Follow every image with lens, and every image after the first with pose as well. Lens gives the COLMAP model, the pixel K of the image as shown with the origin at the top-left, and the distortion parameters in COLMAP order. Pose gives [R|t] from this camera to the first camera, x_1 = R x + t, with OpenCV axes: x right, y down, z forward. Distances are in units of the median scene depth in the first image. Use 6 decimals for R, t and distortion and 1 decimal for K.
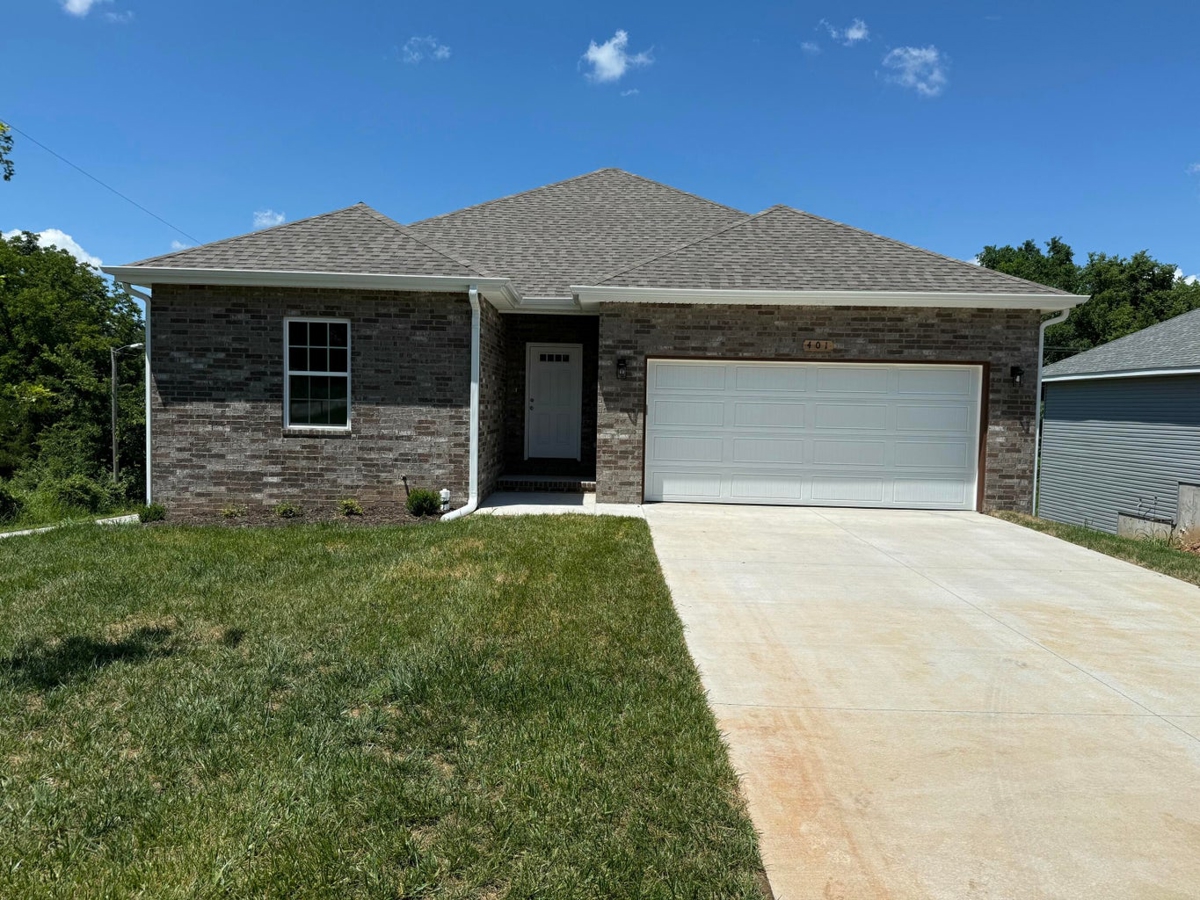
lens RADIAL K [[839.7, 0, 600.0], [0, 839.7, 450.0], [0, 0, 1]] dist [0.188705, -0.418562]
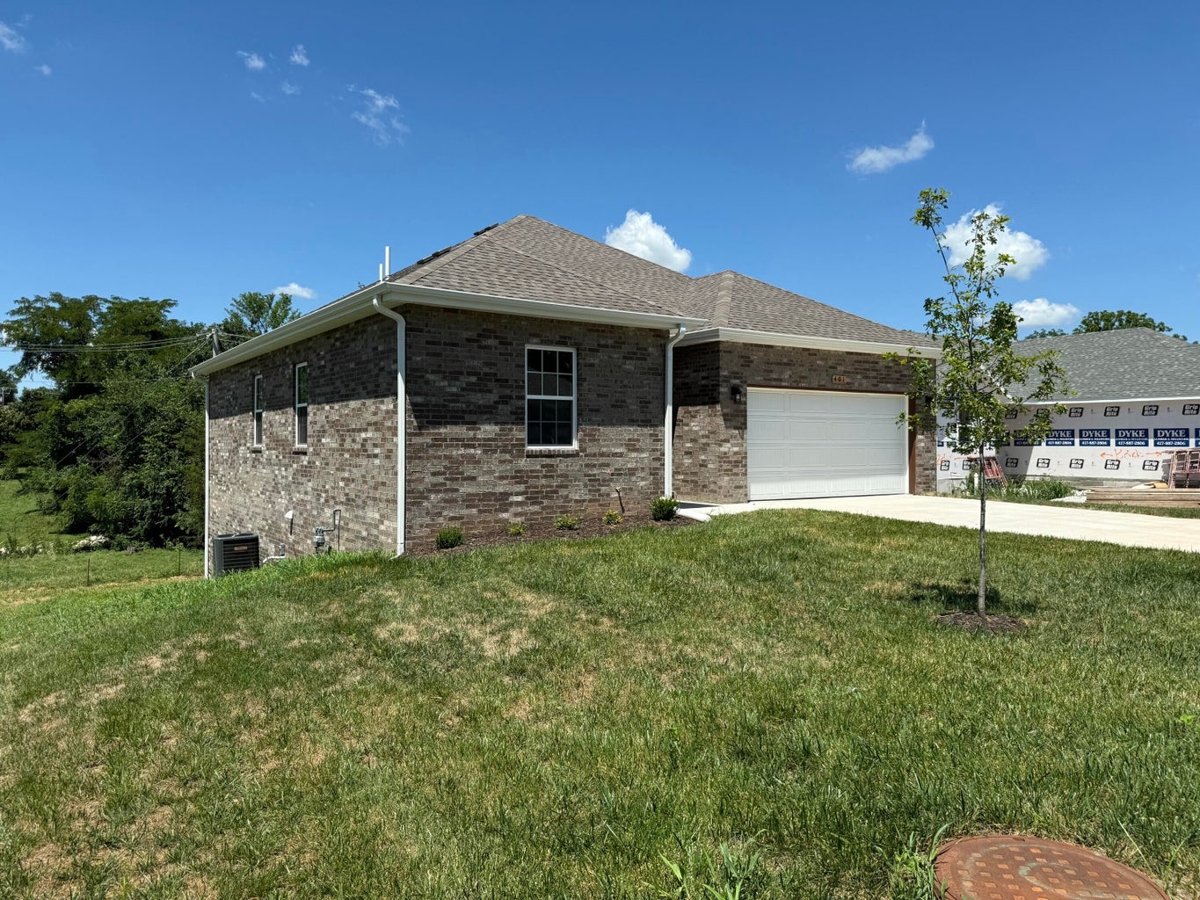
lens RADIAL K [[839.7, 0, 600.0], [0, 839.7, 450.0], [0, 0, 1]] dist [0.188705, -0.418562]
pose [[0.821000, -0.028132, 0.570235, -0.887077], [0.051051, 0.998402, -0.024246, 0.005426], [-0.568641, 0.049017, 0.821124, 0.096577]]
